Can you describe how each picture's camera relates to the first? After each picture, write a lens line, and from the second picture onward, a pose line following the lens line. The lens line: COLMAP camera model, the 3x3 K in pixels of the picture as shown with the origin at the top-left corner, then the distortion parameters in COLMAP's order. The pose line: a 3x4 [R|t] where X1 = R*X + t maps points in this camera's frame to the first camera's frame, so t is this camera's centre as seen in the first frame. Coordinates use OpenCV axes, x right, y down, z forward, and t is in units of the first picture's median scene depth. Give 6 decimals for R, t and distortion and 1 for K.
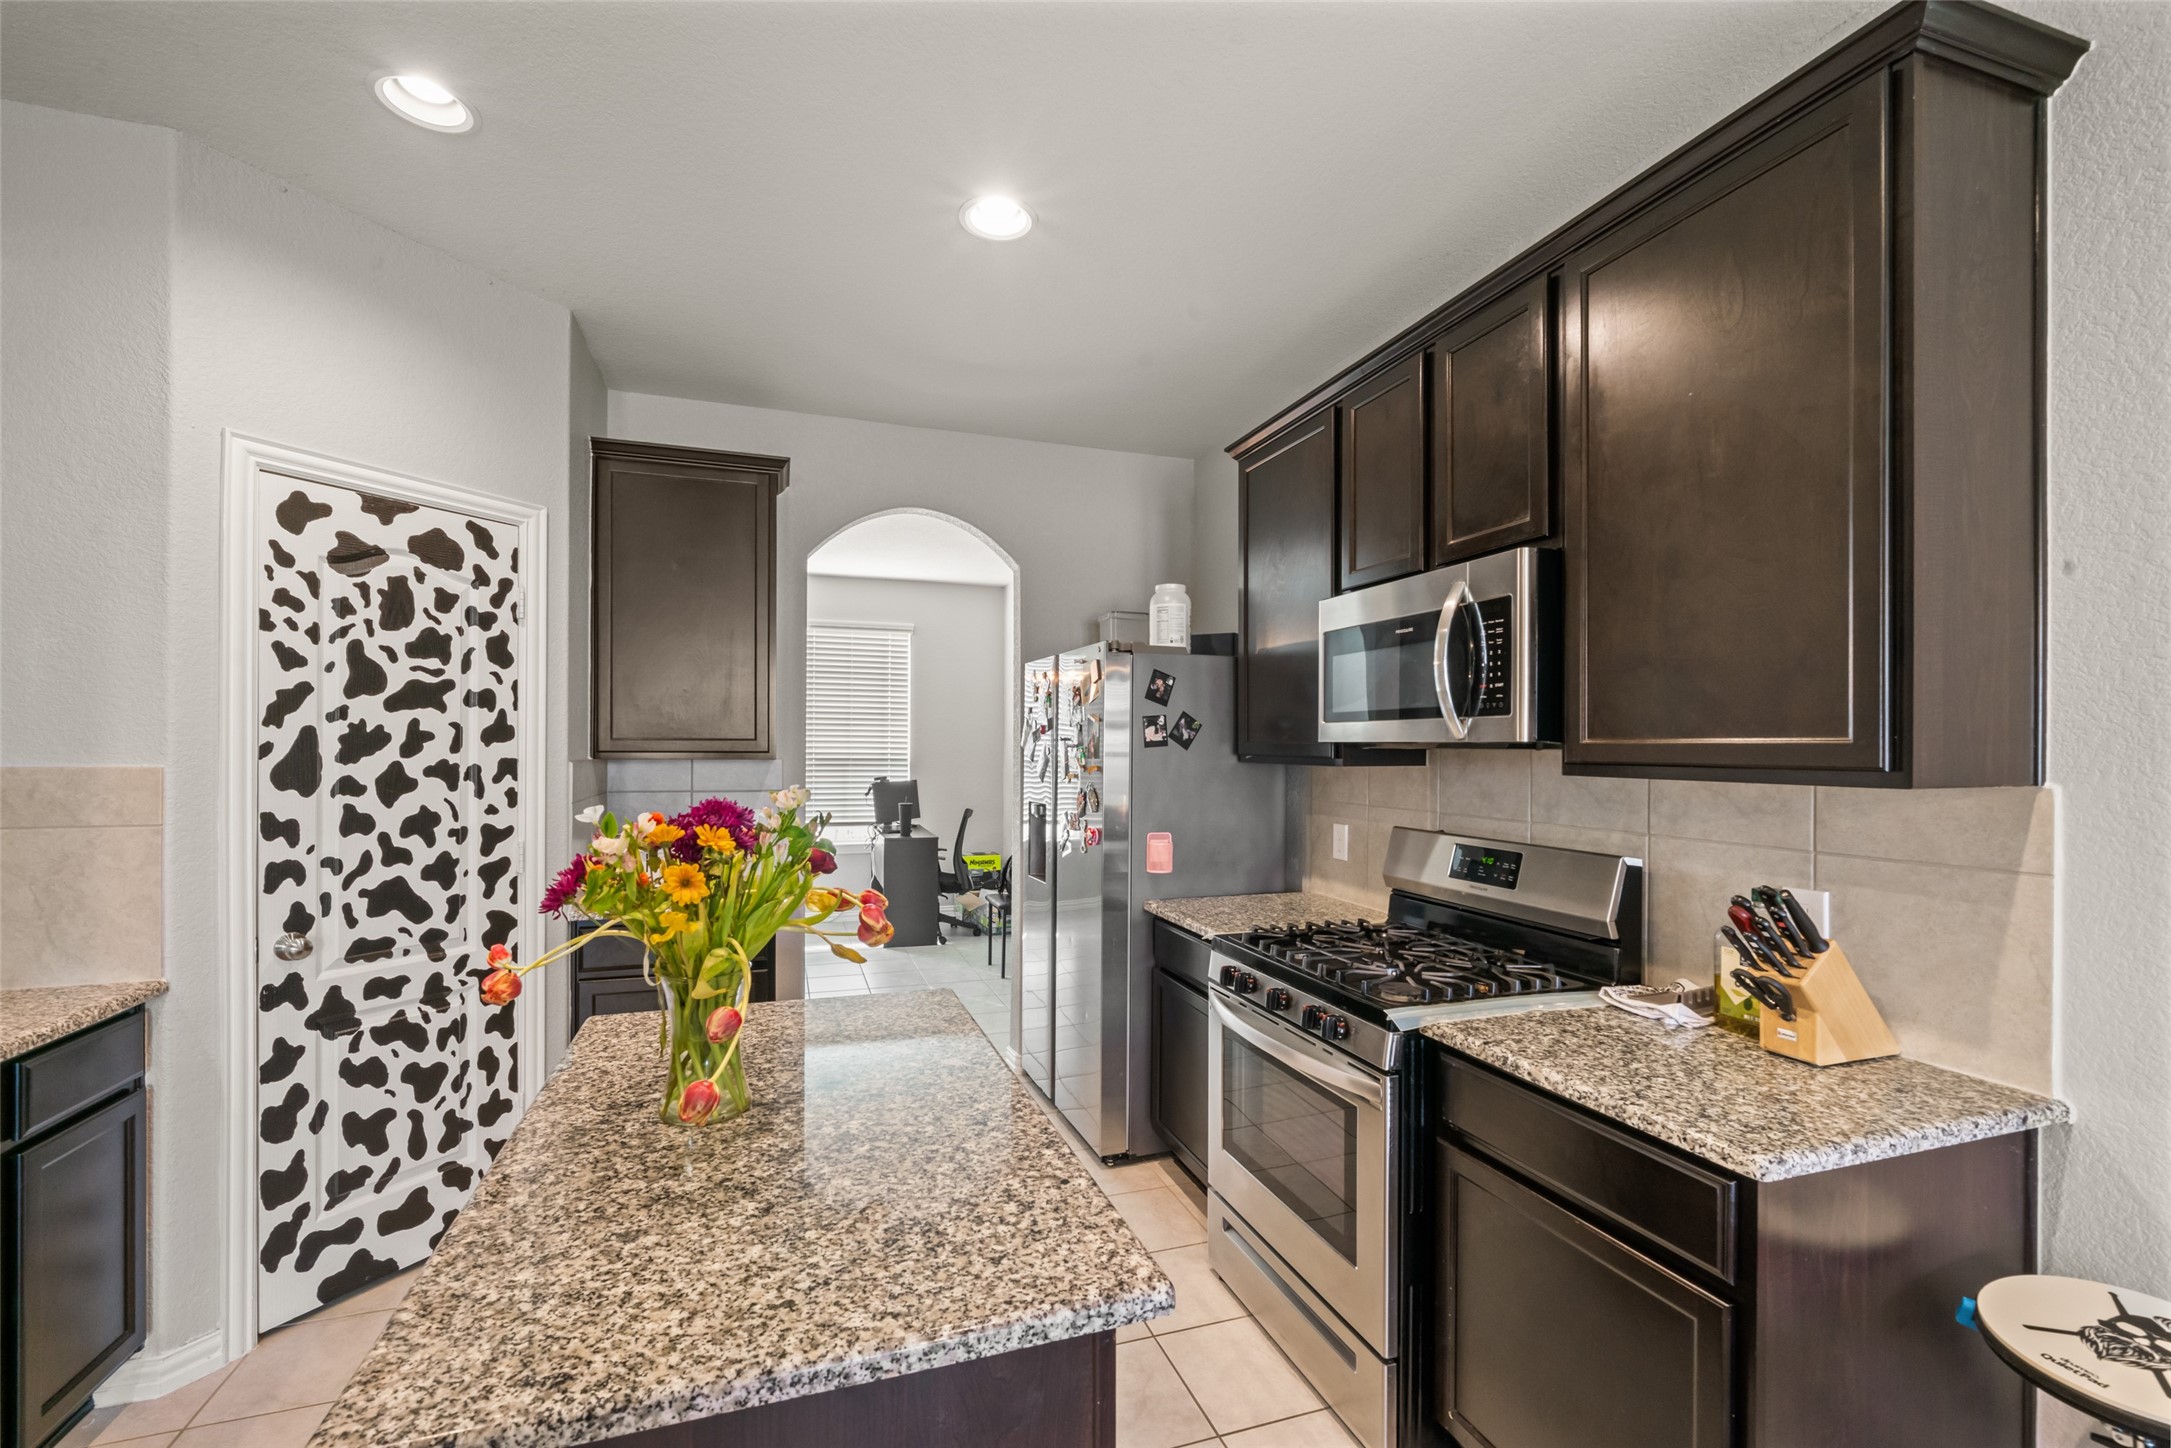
lens RADIAL K [[910.2, 0, 1075.7], [0, 910.2, 757.6], [0, 0, 1]] dist [-0.001702, -0.000151]
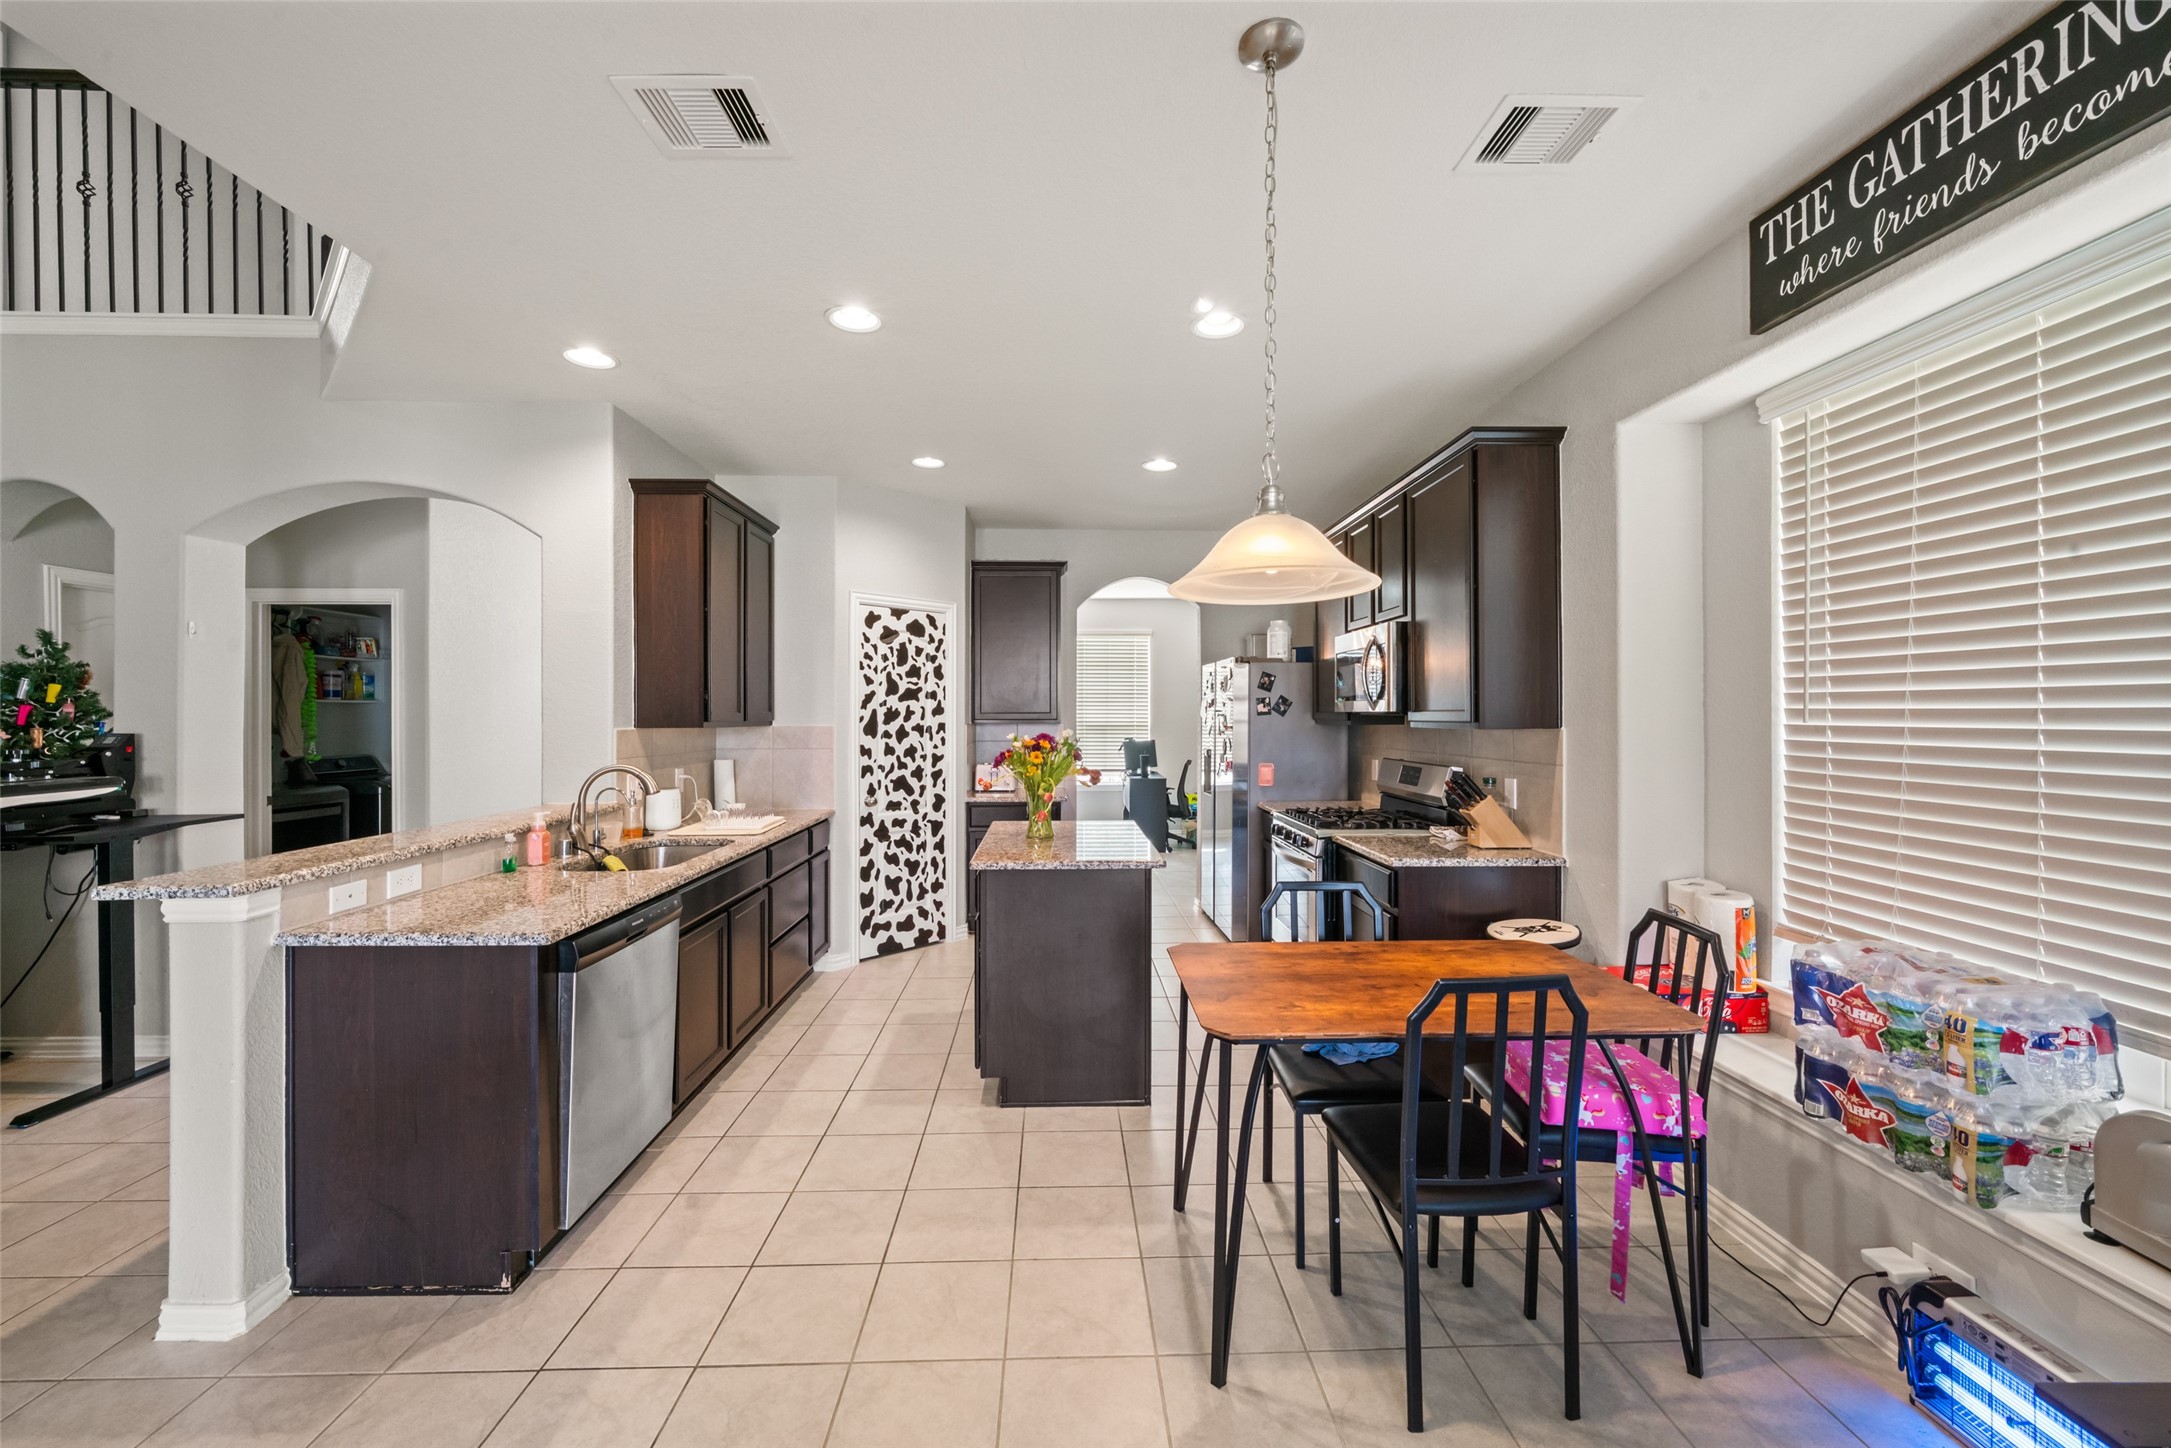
lens RADIAL K [[846.8, 0, 1080.4], [0, 846.8, 714.5], [0, 0, 1]] dist [-0.001949, 0.000051]
pose [[0.957585, -0.007304, -0.288058, 0.285253], [0.003131, 0.999883, -0.014943, 0.013482], [0.288134, 0.013408, 0.957496, -0.887934]]
